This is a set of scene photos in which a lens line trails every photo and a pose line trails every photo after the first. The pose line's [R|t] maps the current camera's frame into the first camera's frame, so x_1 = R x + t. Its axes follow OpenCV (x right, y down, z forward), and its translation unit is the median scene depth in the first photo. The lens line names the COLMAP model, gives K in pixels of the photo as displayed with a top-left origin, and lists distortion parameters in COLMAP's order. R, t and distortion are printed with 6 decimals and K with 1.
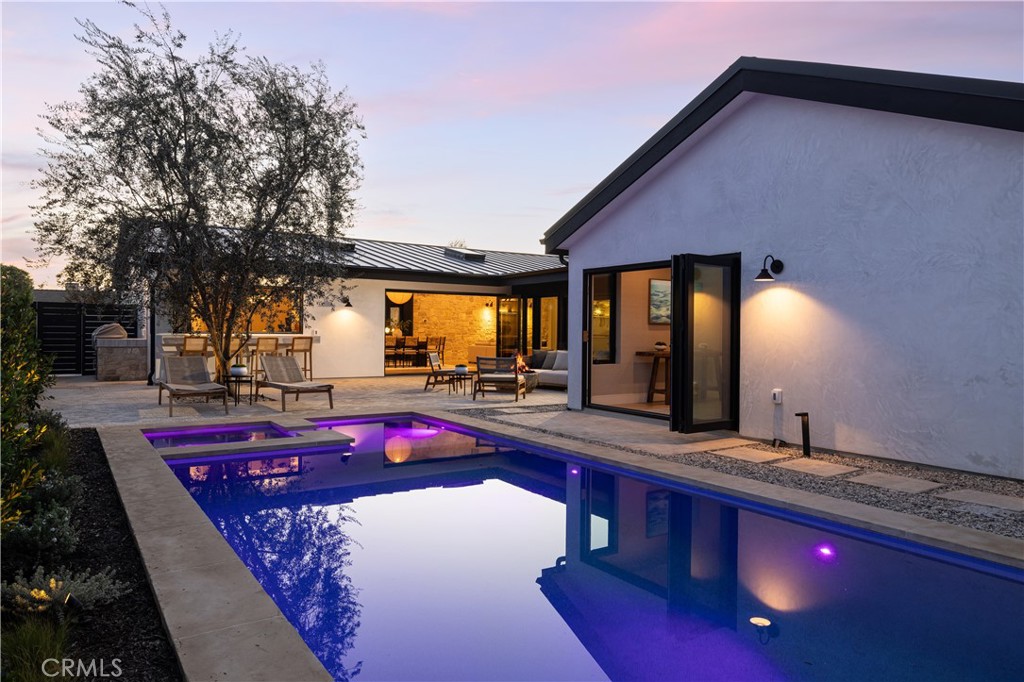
lens RADIAL K [[675.6, 0, 512.2], [0, 675.6, 339.2], [0, 0, 1]] dist [0.006738, 0.001565]
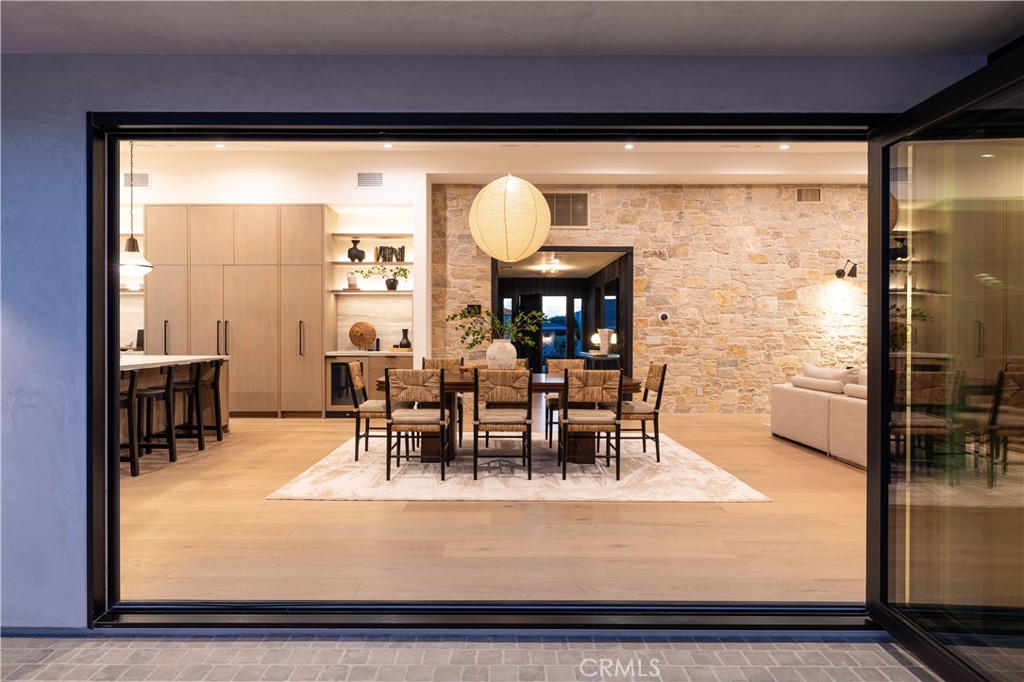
lens RADIAL K [[570.1, 0, 509.6], [0, 570.1, 338.2], [0, 0, 1]] dist [0.001376, 0.000034]
pose [[0.831859, -0.000726, -0.554987, -0.013846], [-0.002263, 0.999986, -0.004701, -0.012036], [0.554983, 0.005167, 0.831846, 0.639701]]
